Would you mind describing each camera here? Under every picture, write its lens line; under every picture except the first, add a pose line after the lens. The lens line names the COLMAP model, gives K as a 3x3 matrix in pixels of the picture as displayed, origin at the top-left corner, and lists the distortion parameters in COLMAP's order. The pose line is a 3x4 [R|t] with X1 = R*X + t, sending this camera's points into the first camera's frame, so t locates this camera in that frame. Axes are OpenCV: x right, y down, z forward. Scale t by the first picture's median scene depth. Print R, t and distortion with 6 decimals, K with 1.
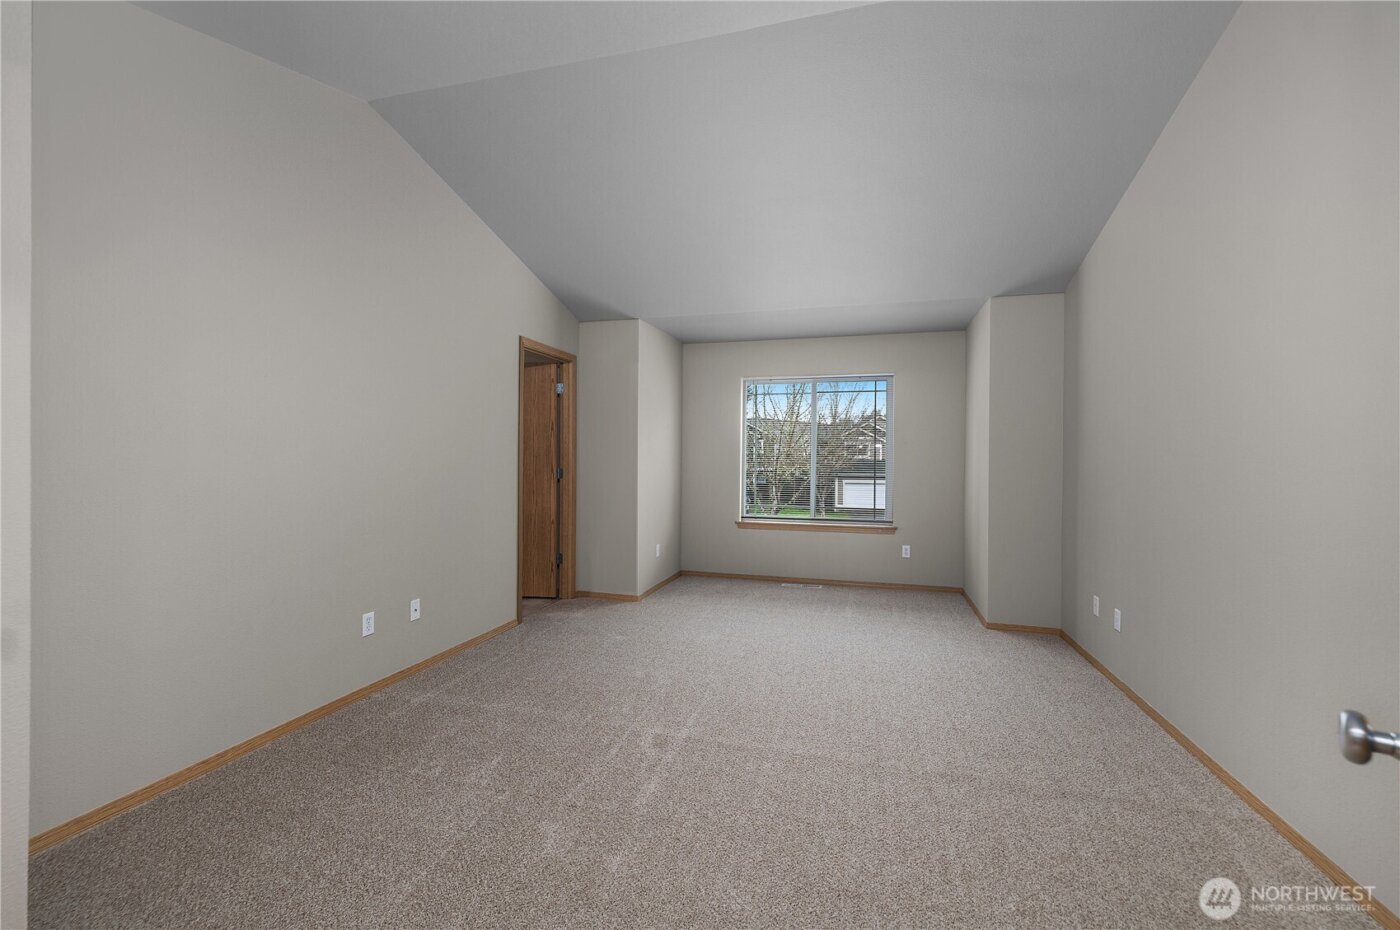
lens RADIAL K [[603.5, 0, 700.0], [0, 603.5, 465.0], [0, 0, 1]] dist [0.000956, -0.000588]
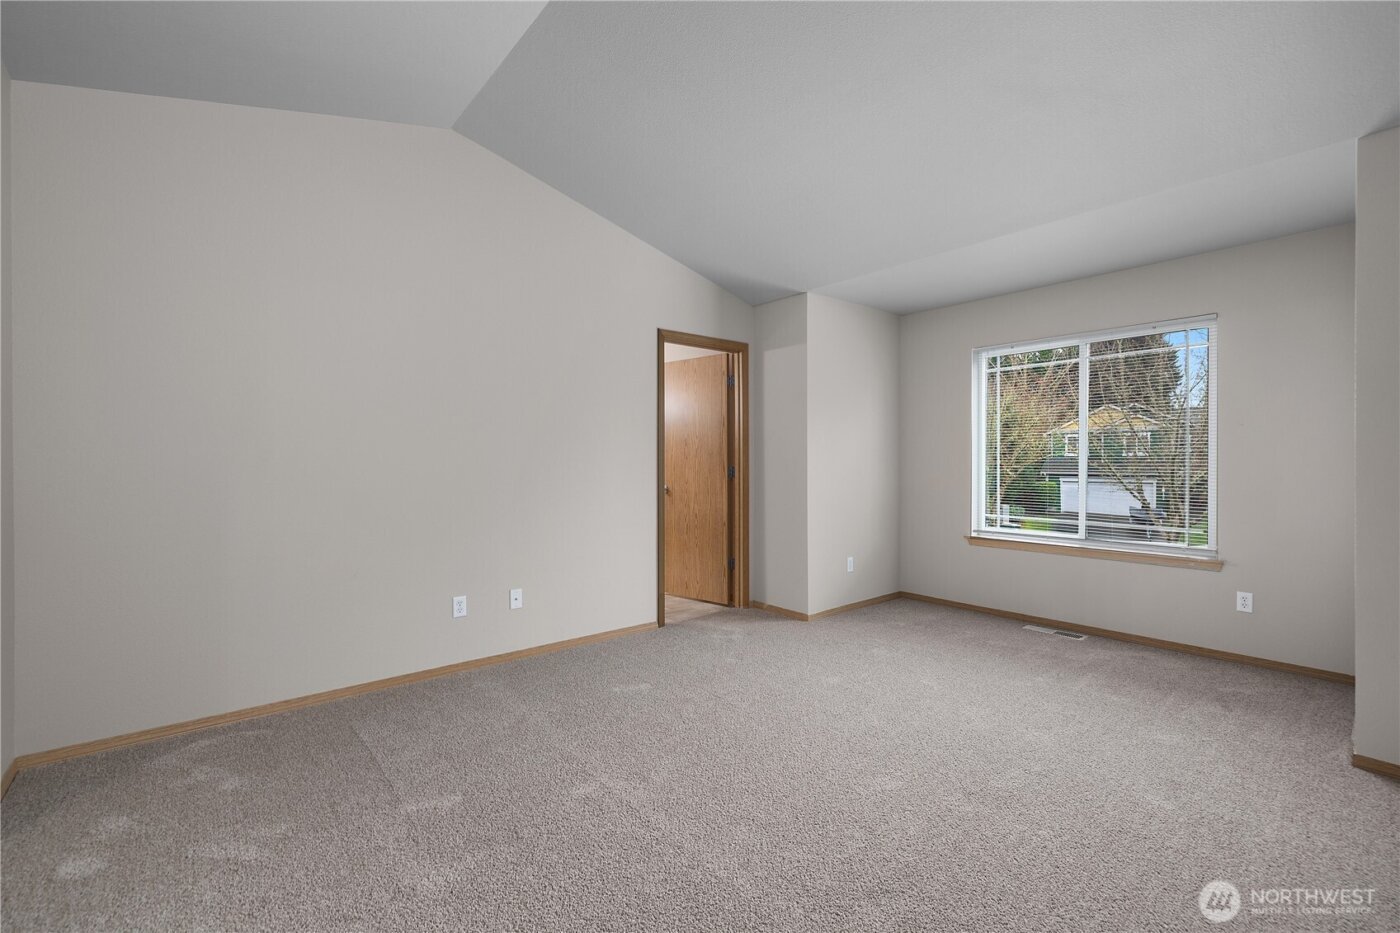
lens RADIAL K [[603.5, 0, 700.0], [0, 603.5, 466.5], [0, 0, 1]] dist [0.000956, -0.000588]
pose [[0.829120, -0.001332, -0.559069, 0.249362], [0.000055, 0.999997, -0.002301, 0.007084], [0.559071, 0.001877, 0.829118, 0.198279]]
